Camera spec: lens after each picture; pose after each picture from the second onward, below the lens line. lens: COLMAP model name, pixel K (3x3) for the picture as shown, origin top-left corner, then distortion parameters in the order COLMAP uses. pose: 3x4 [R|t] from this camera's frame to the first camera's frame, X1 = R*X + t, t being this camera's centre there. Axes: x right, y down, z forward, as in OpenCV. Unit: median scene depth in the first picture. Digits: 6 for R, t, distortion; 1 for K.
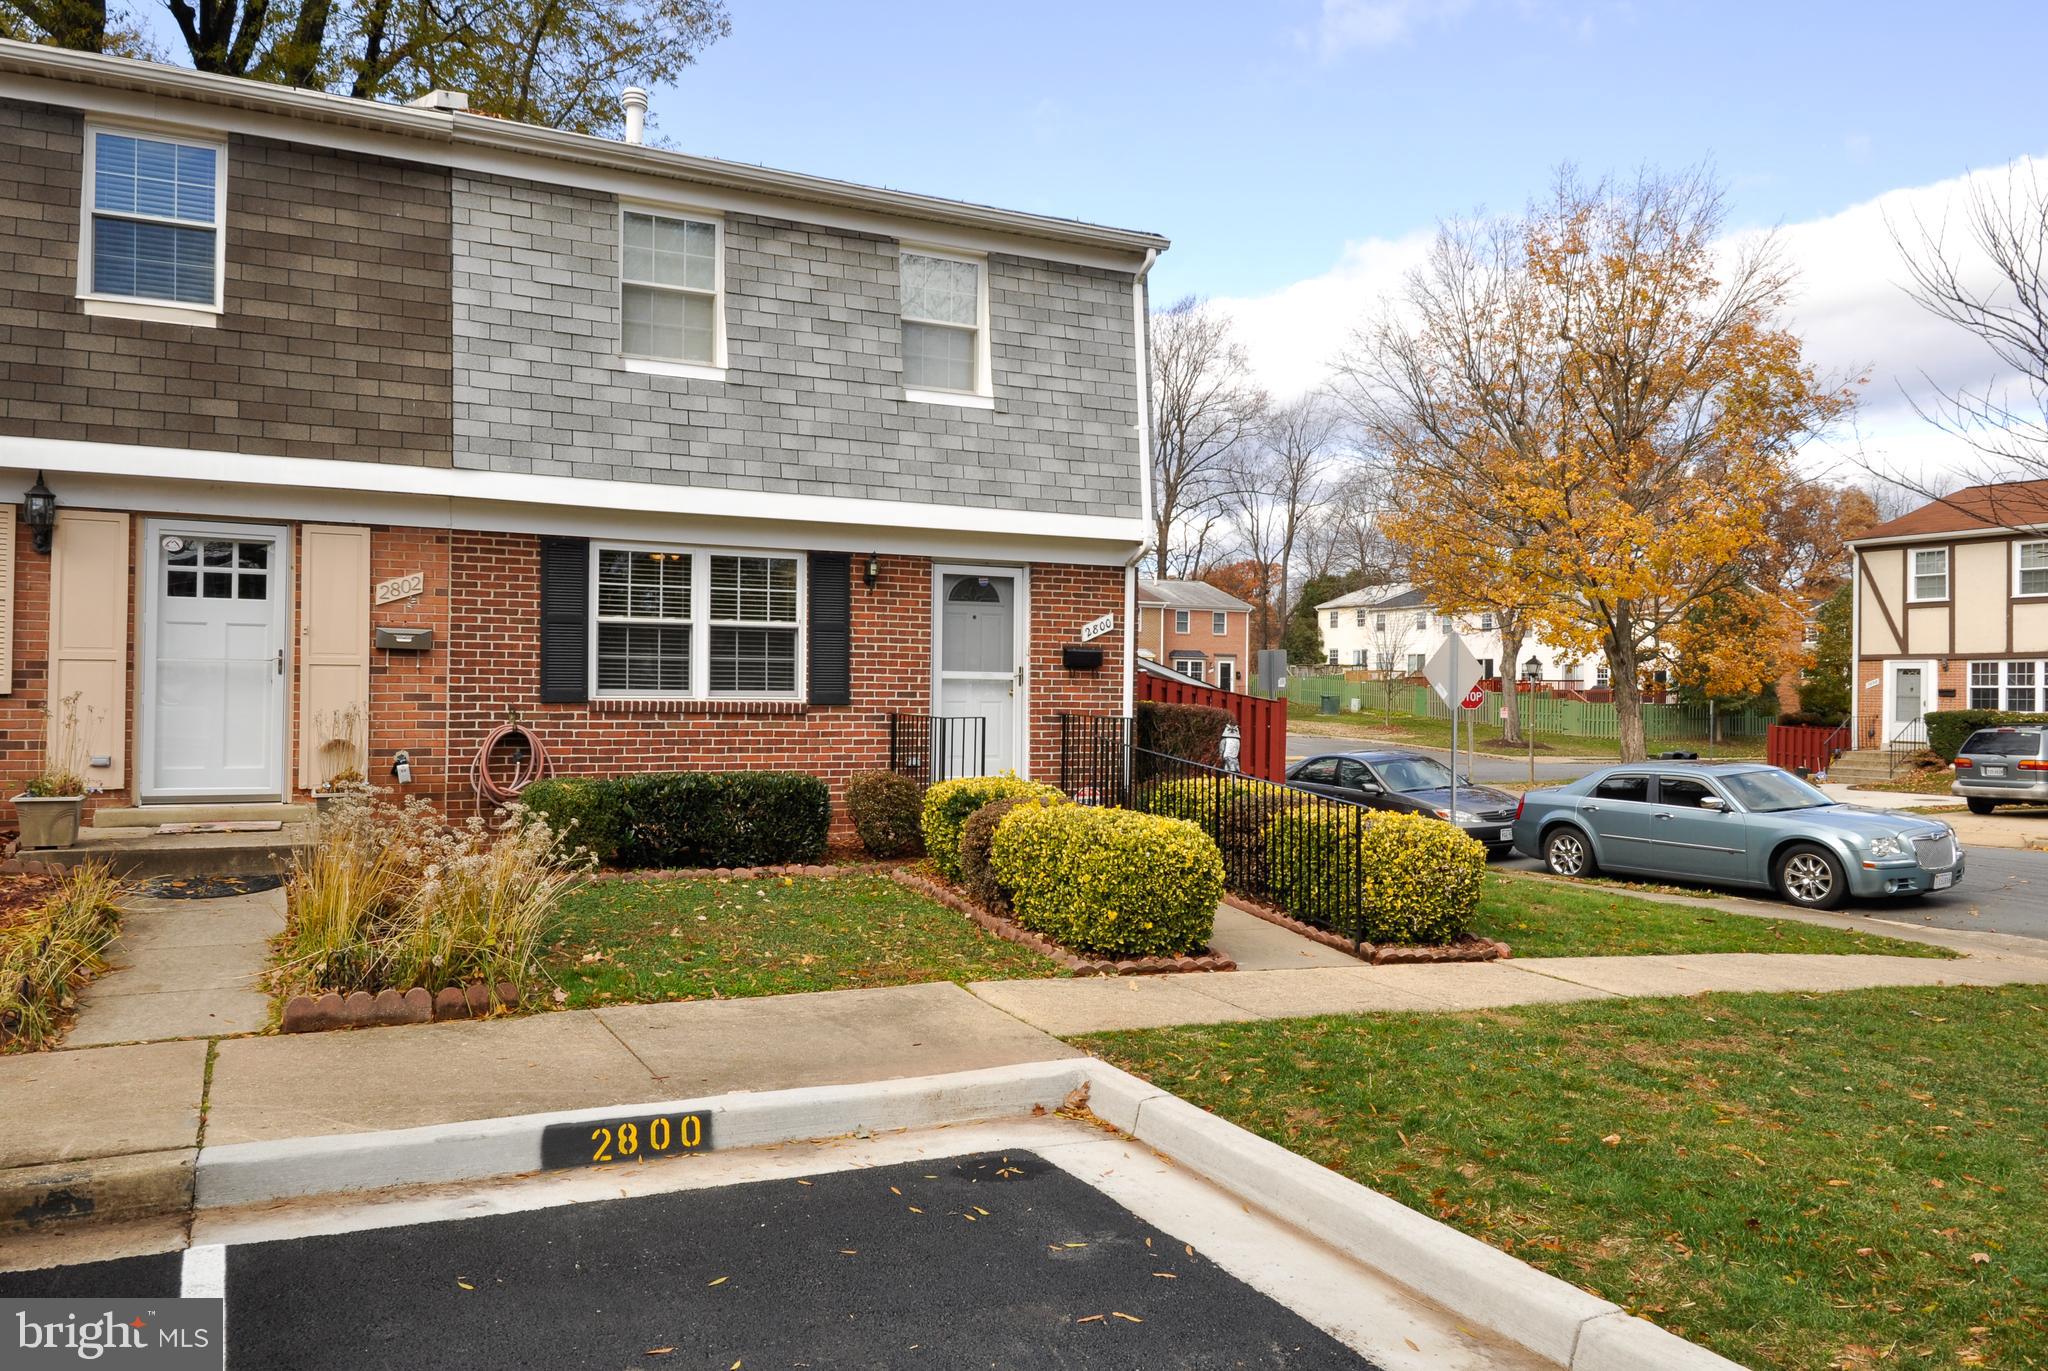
lens RADIAL K [[1506.0, 0, 1031.6], [0, 1506.0, 676.8], [0, 0, 1]] dist [0.045318, -0.053372]
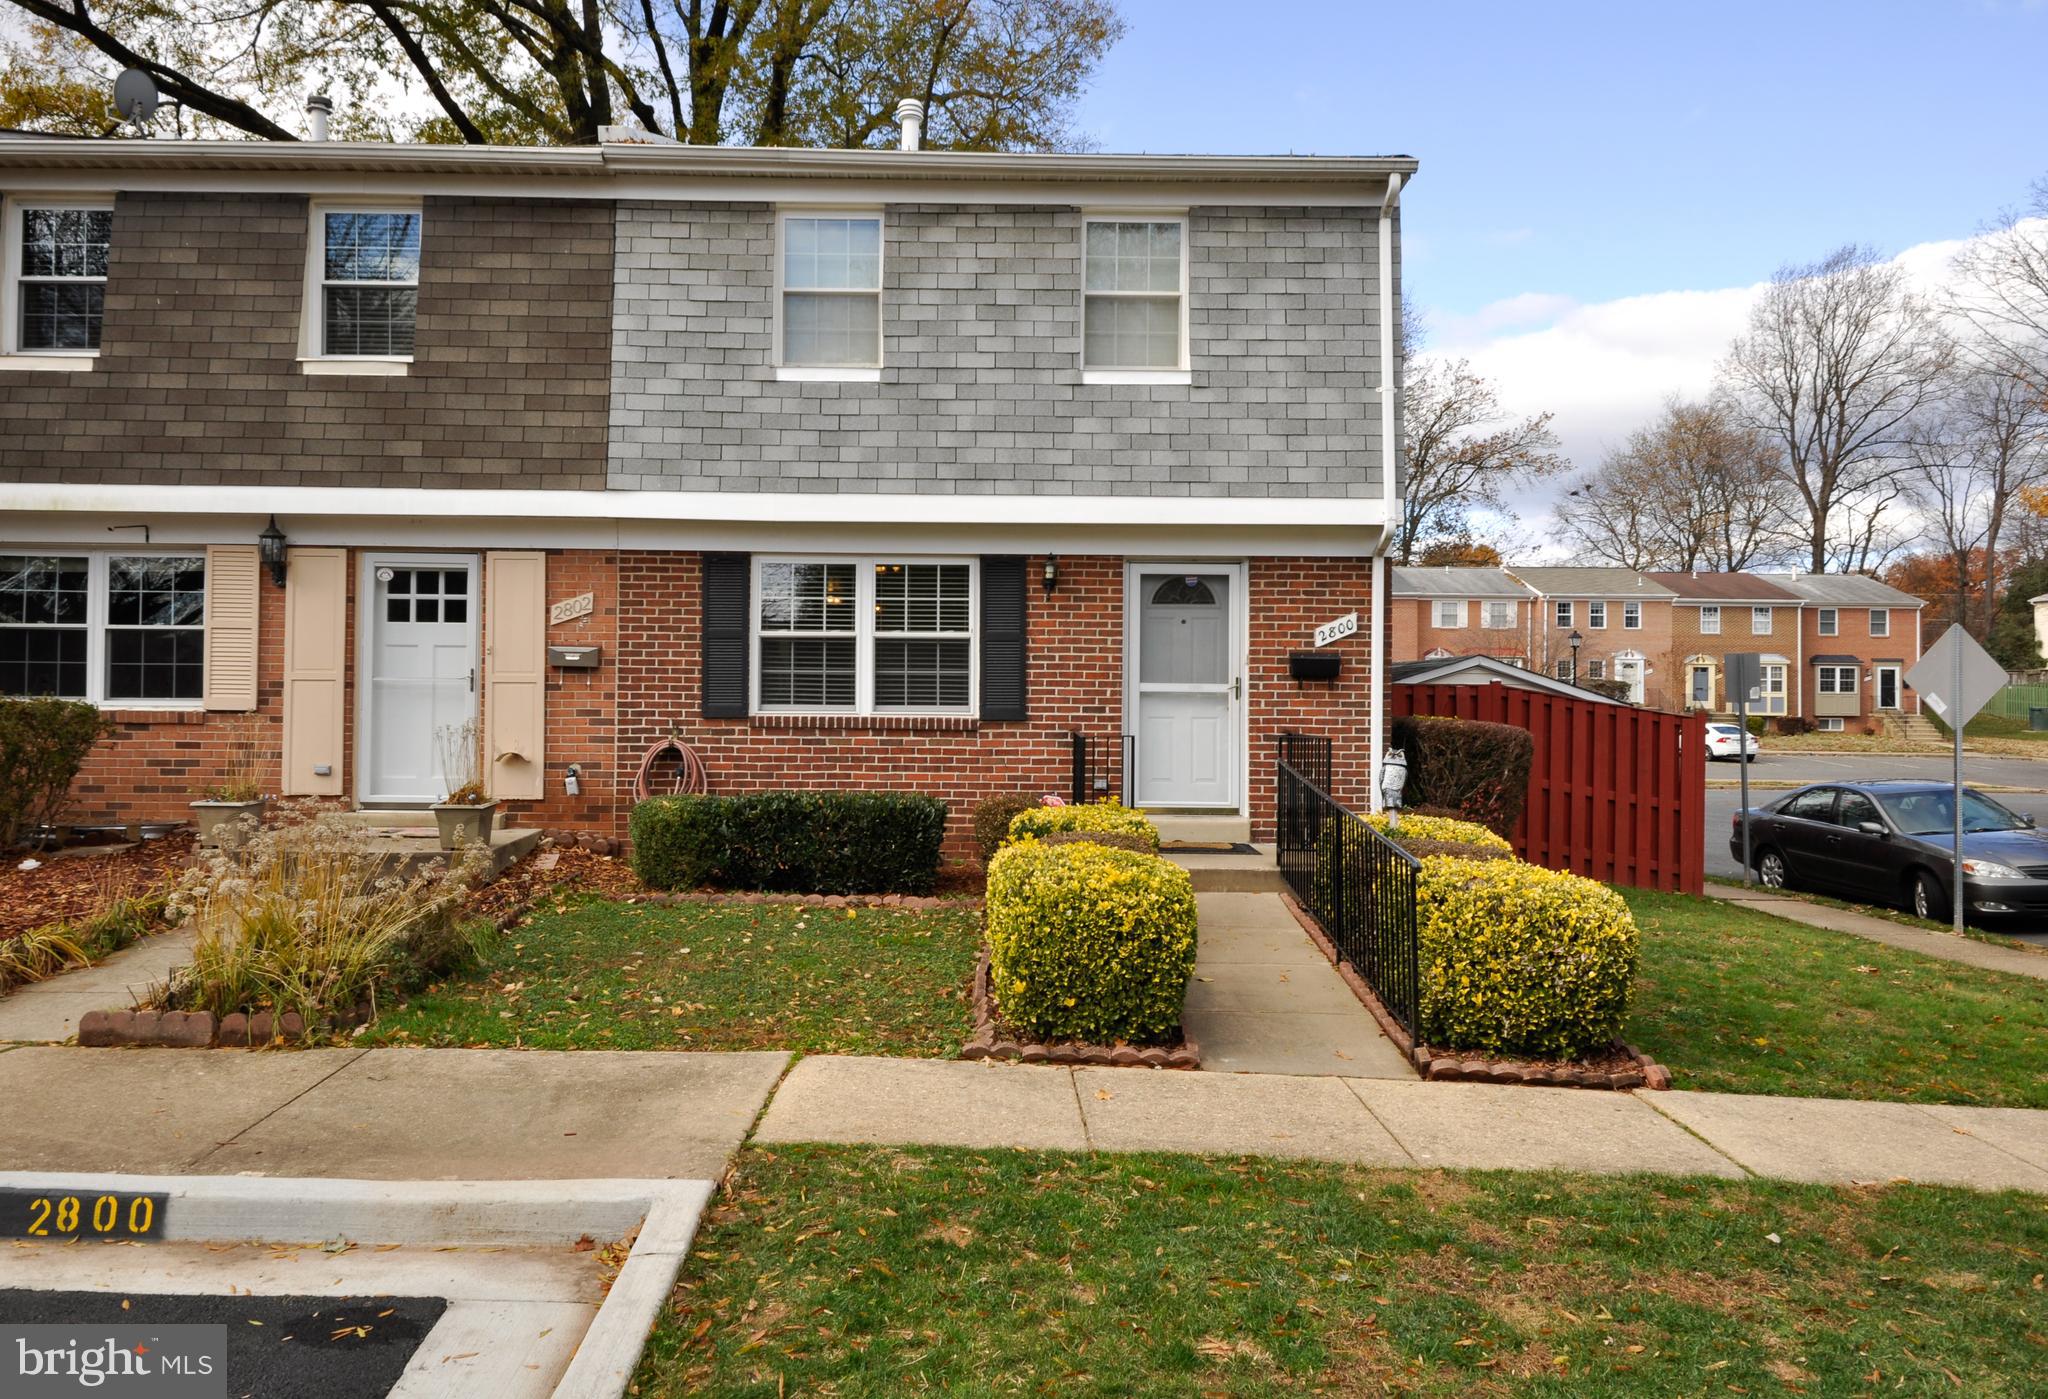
lens RADIAL K [[1465.2, 0, 1010.7], [0, 1465.2, 677.0], [0, 0, 1]] dist [0.039272, -0.037719]
pose [[0.899568, -0.010028, -0.436666, 0.274954], [0.006515, 0.999933, -0.009541, 0.000351], [0.436733, 0.005737, 0.899573, 0.204404]]
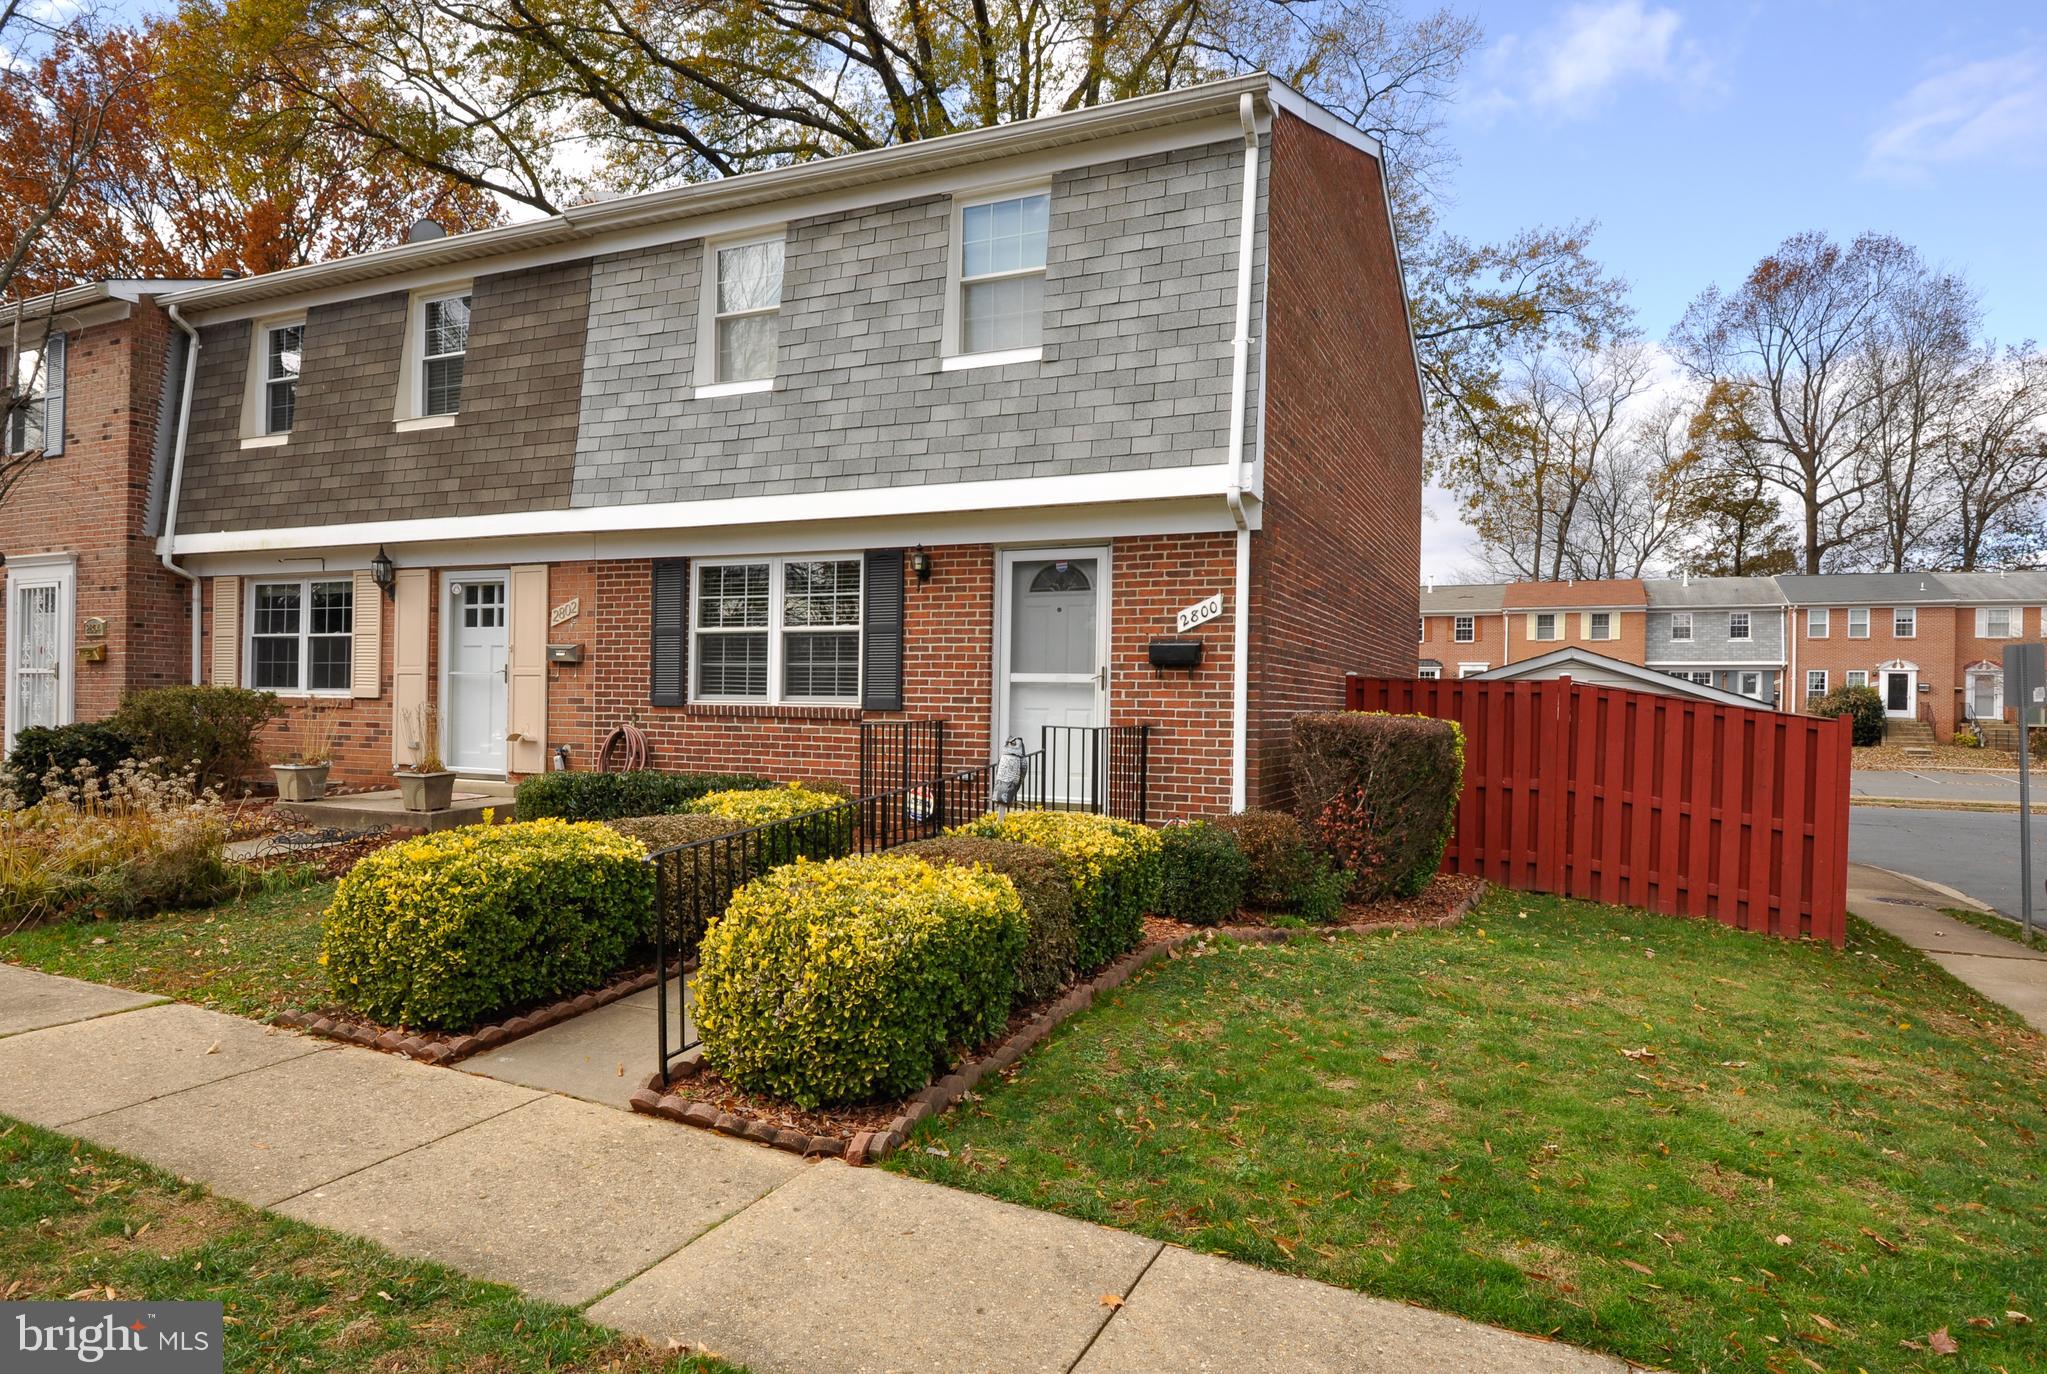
lens RADIAL K [[1233.7, 0, 1019.3], [0, 1233.7, 716.0], [0, 0, 1]] dist [0.012262, -0.004861]
pose [[0.624346, 0.004463, -0.781136, 0.550393], [-0.000393, 0.999985, 0.005399, 0.018617], [0.781148, -0.003064, 0.624338, 0.612820]]
